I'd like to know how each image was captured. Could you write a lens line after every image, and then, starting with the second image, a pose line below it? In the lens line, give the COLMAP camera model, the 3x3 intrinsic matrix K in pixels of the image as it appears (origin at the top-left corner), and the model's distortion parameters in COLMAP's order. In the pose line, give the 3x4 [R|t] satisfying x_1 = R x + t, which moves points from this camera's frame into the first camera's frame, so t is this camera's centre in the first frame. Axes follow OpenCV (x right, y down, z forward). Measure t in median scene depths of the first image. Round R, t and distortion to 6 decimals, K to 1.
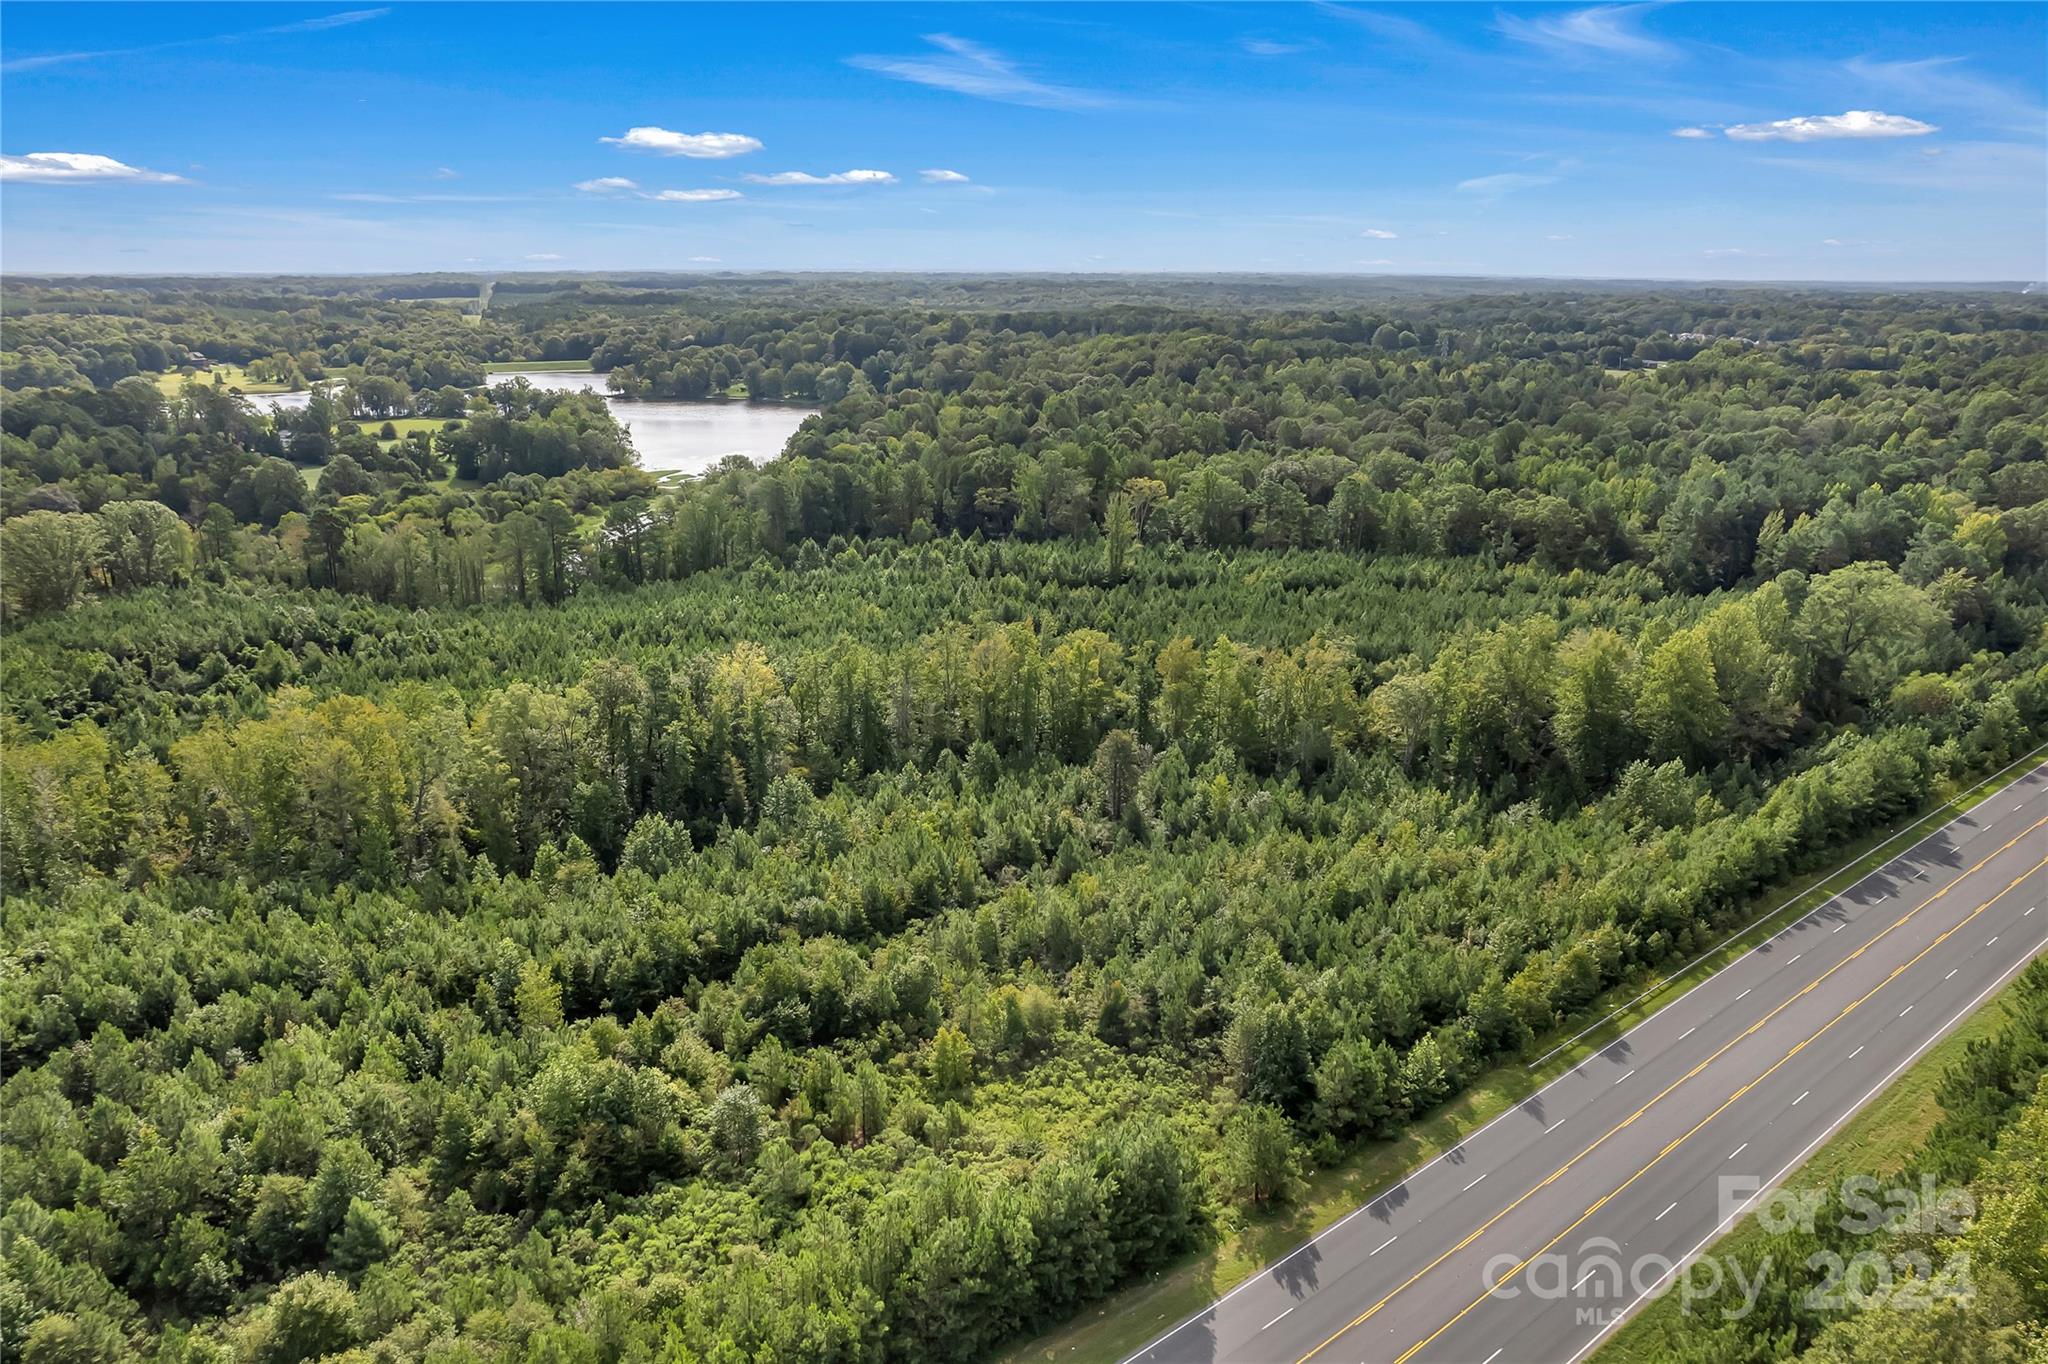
lens RADIAL K [[1324.6, 0, 1024.0], [0, 1324.6, 682.0], [0, 0, 1]] dist [-0.071201, 0.060666]
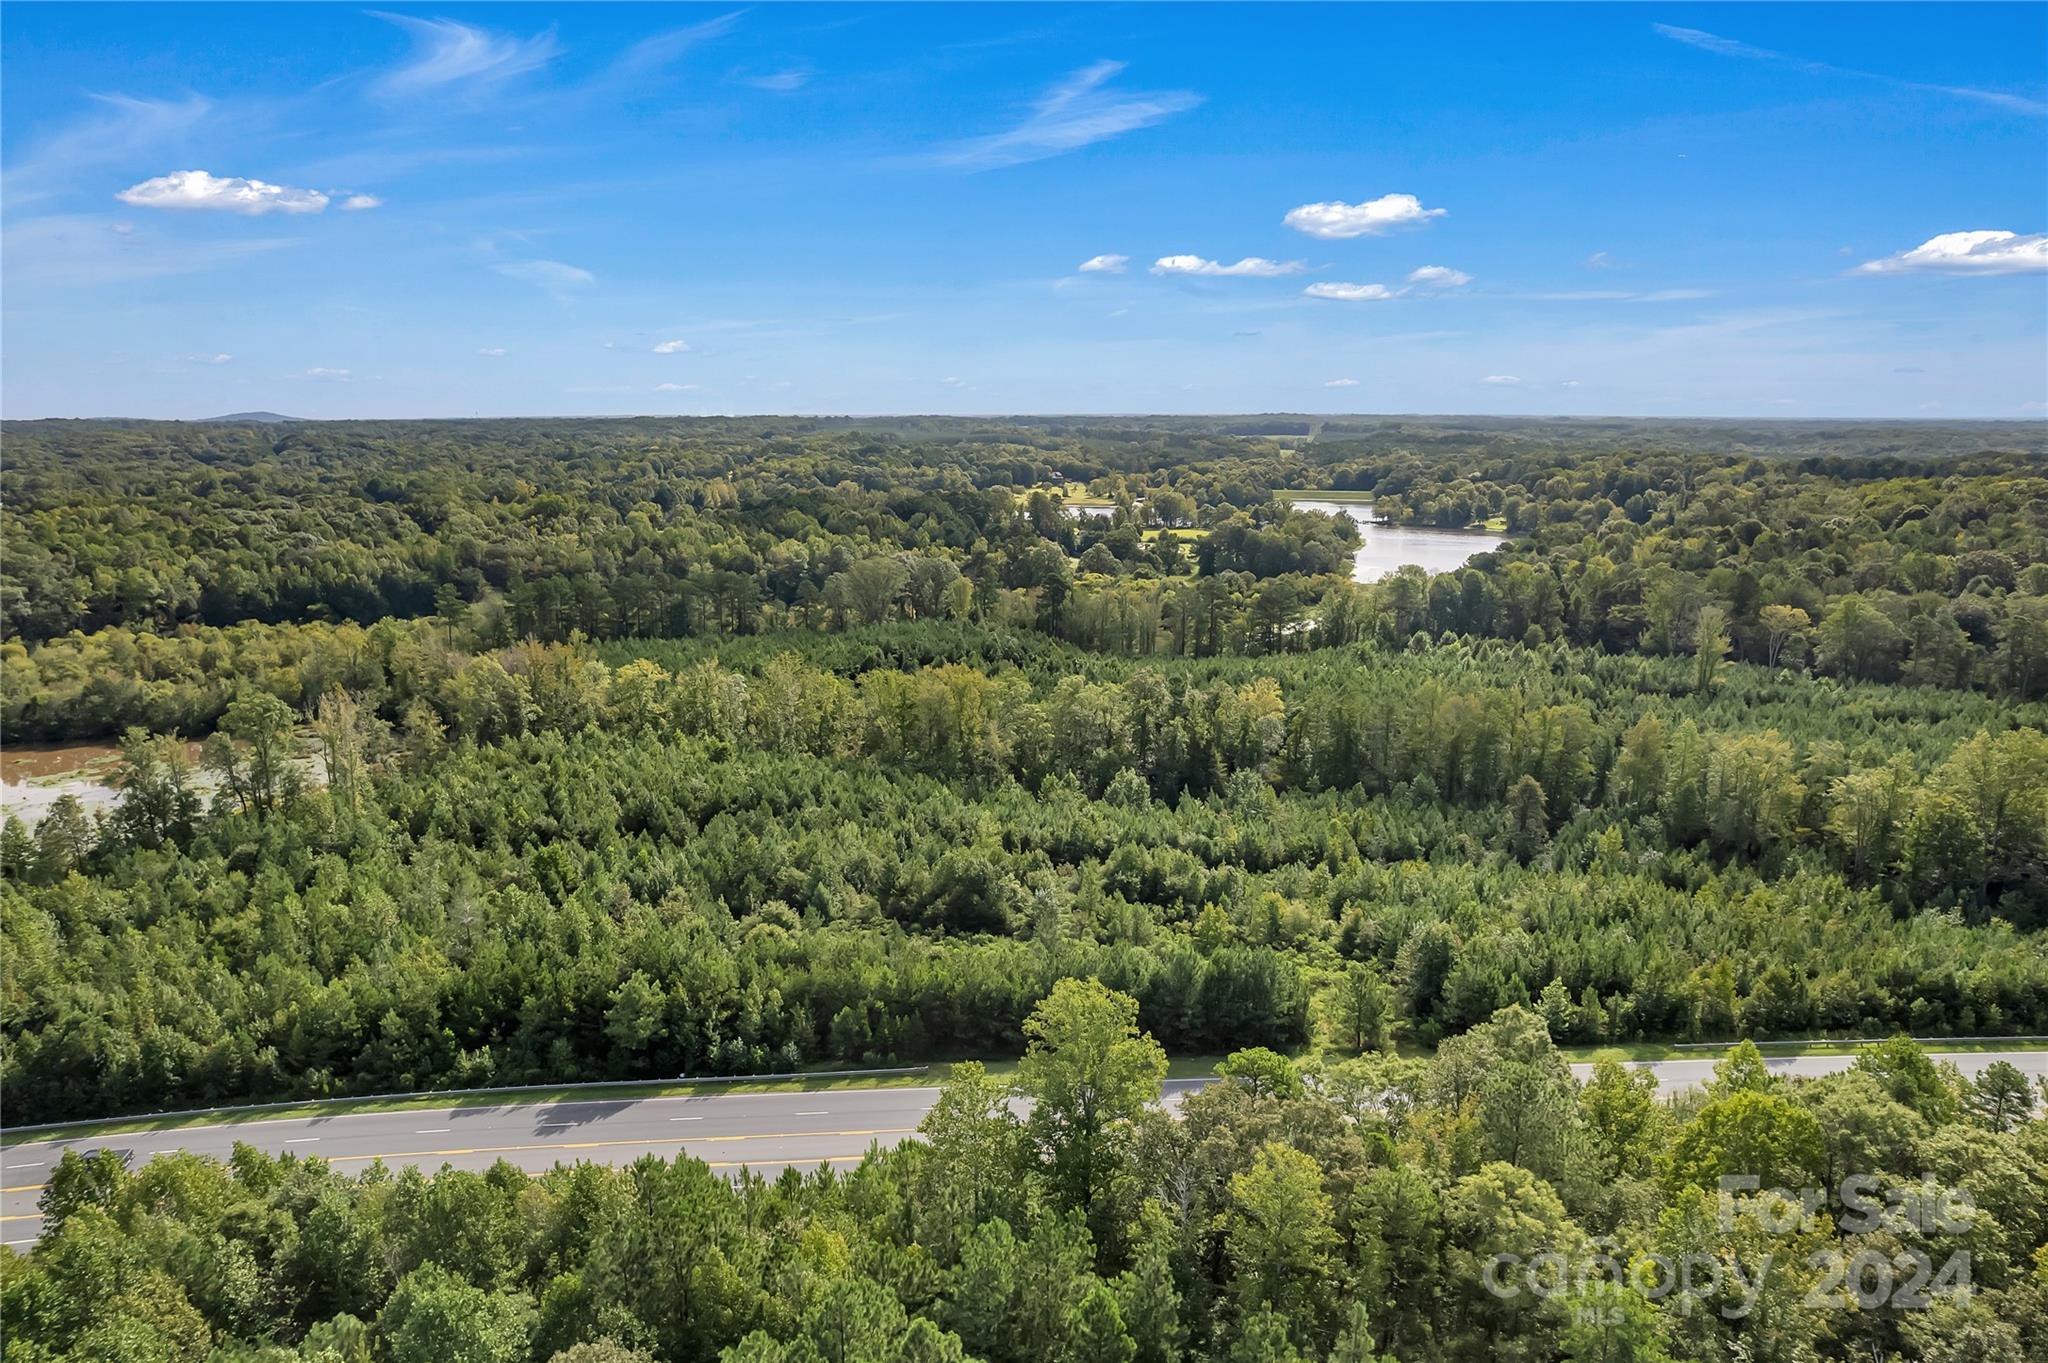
lens RADIAL K [[1324.6, 0, 1024.0], [0, 1324.6, 681.5], [0, 0, 1]] dist [-0.071201, 0.060666]
pose [[0.823035, 0.106563, -0.557904, 0.195163], [-0.164246, 0.984931, -0.054172, 0.051714], [0.543724, 0.136219, 0.828135, -0.106147]]
